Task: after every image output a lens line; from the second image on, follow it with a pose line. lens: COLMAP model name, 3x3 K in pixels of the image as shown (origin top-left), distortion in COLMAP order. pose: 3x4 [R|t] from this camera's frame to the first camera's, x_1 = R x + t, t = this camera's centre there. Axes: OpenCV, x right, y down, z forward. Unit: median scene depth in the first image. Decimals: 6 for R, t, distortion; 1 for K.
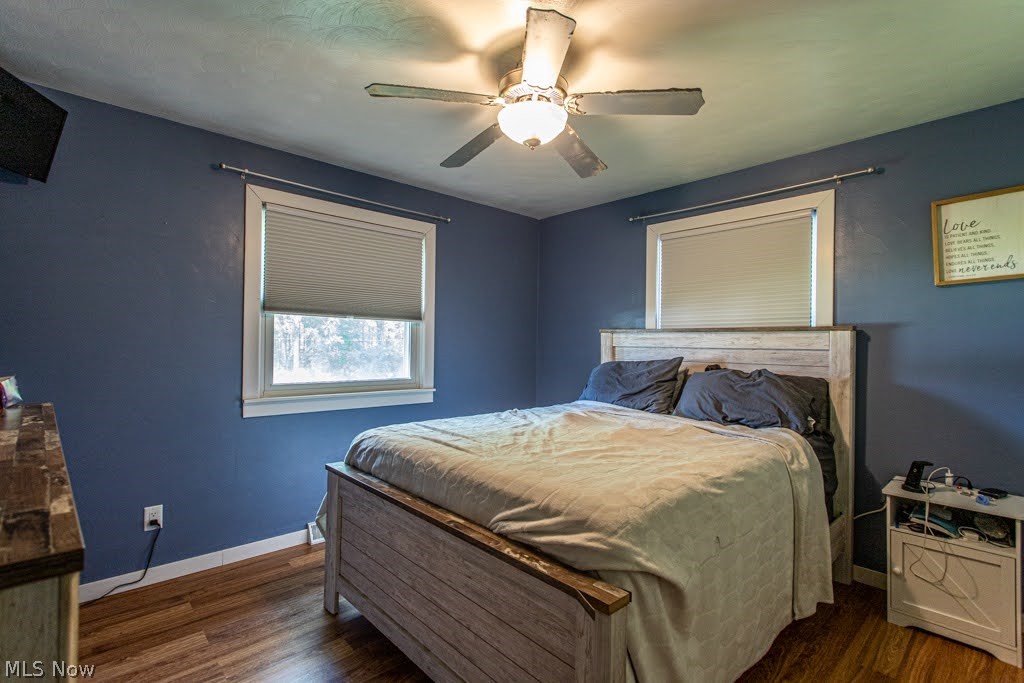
lens RADIAL K [[527.2, 0, 512.0], [0, 527.2, 341.5], [0, 0, 1]] dist [0.002744, 0.000843]
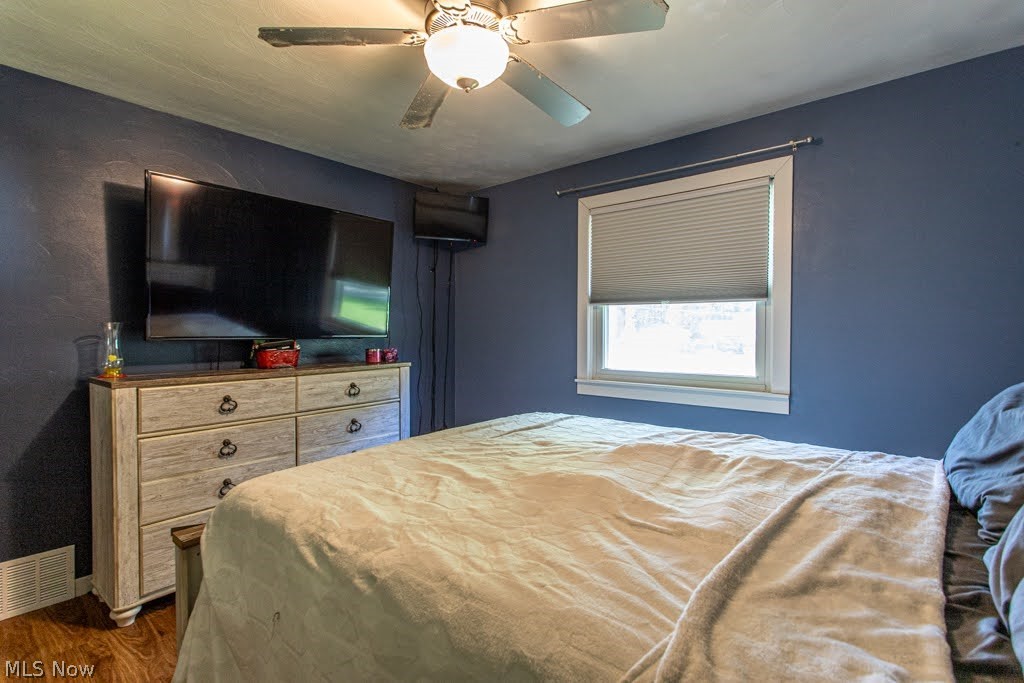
lens RADIAL K [[504.5, 0, 502.3], [0, 504.5, 339.8], [0, 0, 1]] dist [0.006302, 0.001141]
pose [[0.054926, 0.003397, -0.998485, 0.604487], [0.008351, 0.999958, 0.003862, 0.014346], [0.998456, -0.008550, 0.054895, 0.722784]]
